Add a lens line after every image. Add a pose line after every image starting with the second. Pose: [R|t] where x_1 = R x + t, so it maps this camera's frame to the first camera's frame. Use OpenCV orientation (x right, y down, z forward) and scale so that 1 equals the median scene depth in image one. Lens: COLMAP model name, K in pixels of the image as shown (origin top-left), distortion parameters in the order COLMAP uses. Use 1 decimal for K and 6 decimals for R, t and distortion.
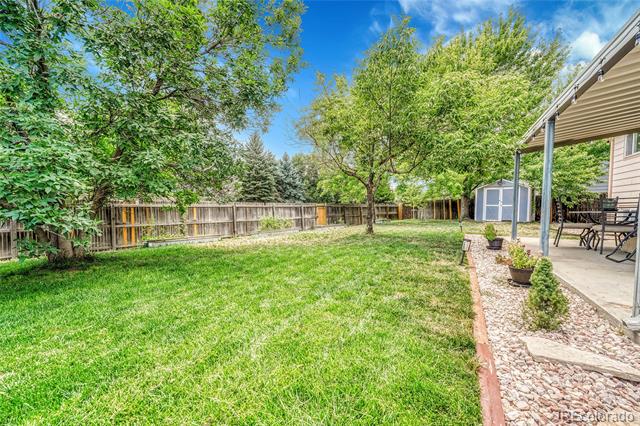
lens RADIAL K [[257.1, 0, 314.0], [0, 257.1, 215.6], [0, 0, 1]] dist [-0.002631, 0.000185]
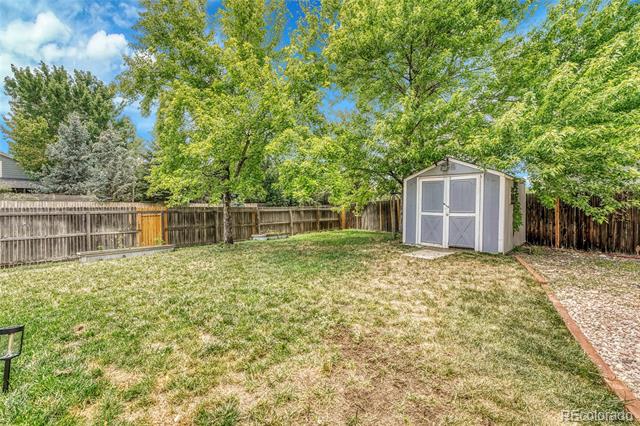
lens RADIAL K [[257.1, 0, 321.7], [0, 257.1, 211.1], [0, 0, 1]] dist [-0.002631, 0.000185]
pose [[0.999721, 0.002990, -0.023441, 0.507648], [-0.003339, 0.999884, -0.014863, -0.037669], [0.023393, 0.014937, 0.999615, 0.520724]]
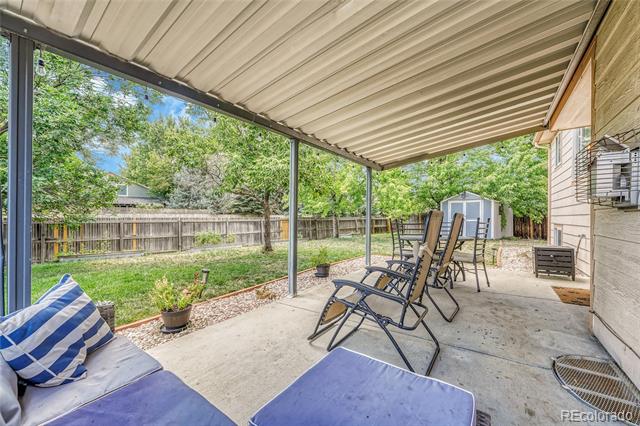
lens RADIAL K [[257.1, 0, 318.1], [0, 257.1, 215.6], [0, 0, 1]] dist [-0.002631, 0.000185]
pose [[0.992815, -0.001804, -0.119646, 0.321841], [-0.002844, 0.999248, -0.038664, -0.019283], [0.119626, 0.038727, 0.992063, 0.038850]]
